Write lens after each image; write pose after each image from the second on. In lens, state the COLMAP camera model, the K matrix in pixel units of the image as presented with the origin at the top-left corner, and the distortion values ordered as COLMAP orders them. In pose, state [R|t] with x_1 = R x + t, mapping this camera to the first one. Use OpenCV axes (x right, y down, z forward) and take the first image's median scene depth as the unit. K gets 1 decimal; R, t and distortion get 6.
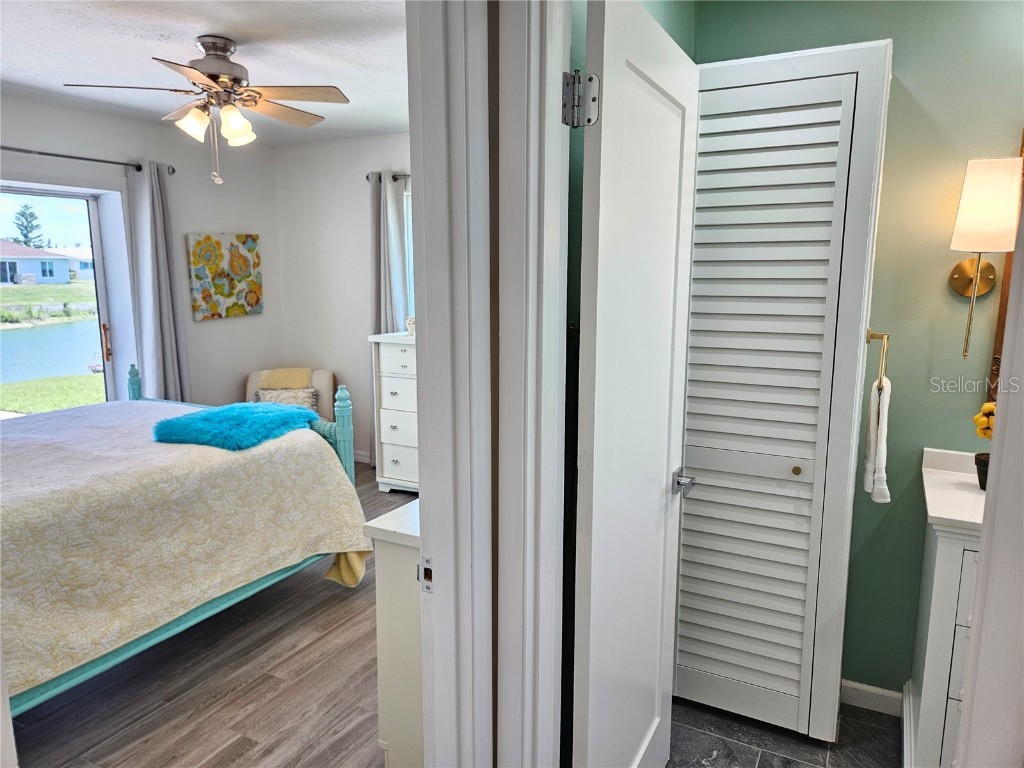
lens RADIAL K [[688.7, 0, 516.3], [0, 688.7, 382.6], [0, 0, 1]] dist [0.056471, -0.052905]
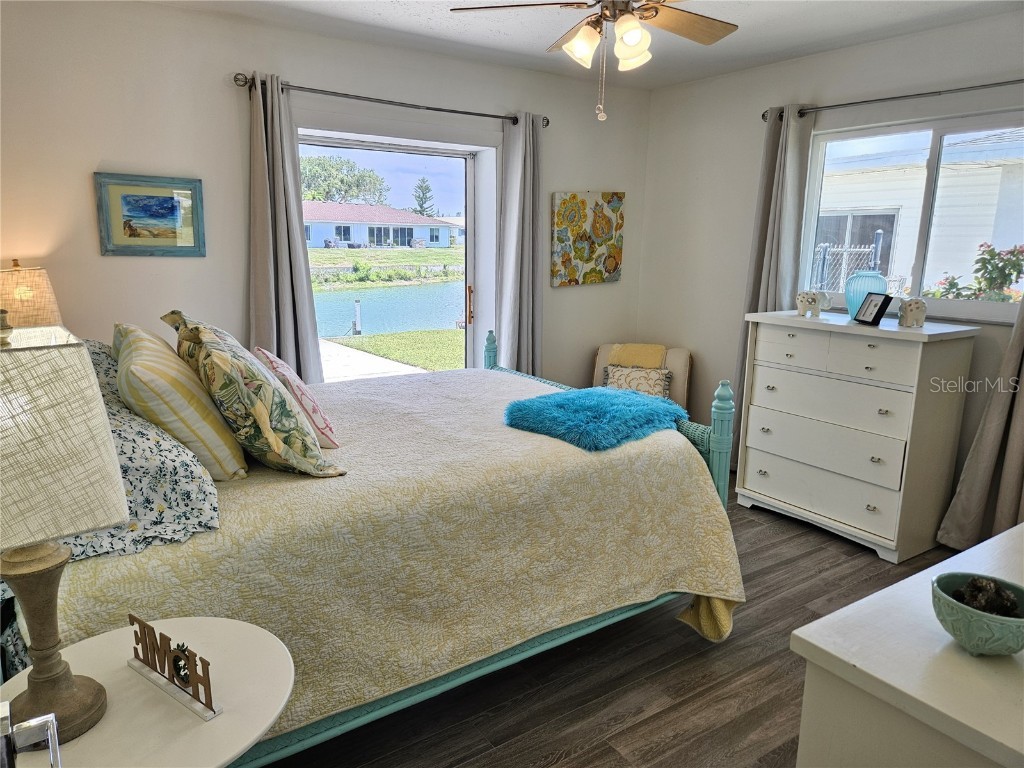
lens RADIAL K [[701.6, 0, 512.0], [0, 701.6, 384.0], [0, 0, 1]] dist [0.066049, -0.058617]
pose [[0.887793, 0.106811, -0.447678, -0.113573], [-0.087832, 0.994140, 0.063013, -0.020674], [0.451785, -0.016622, 0.891972, 0.202014]]
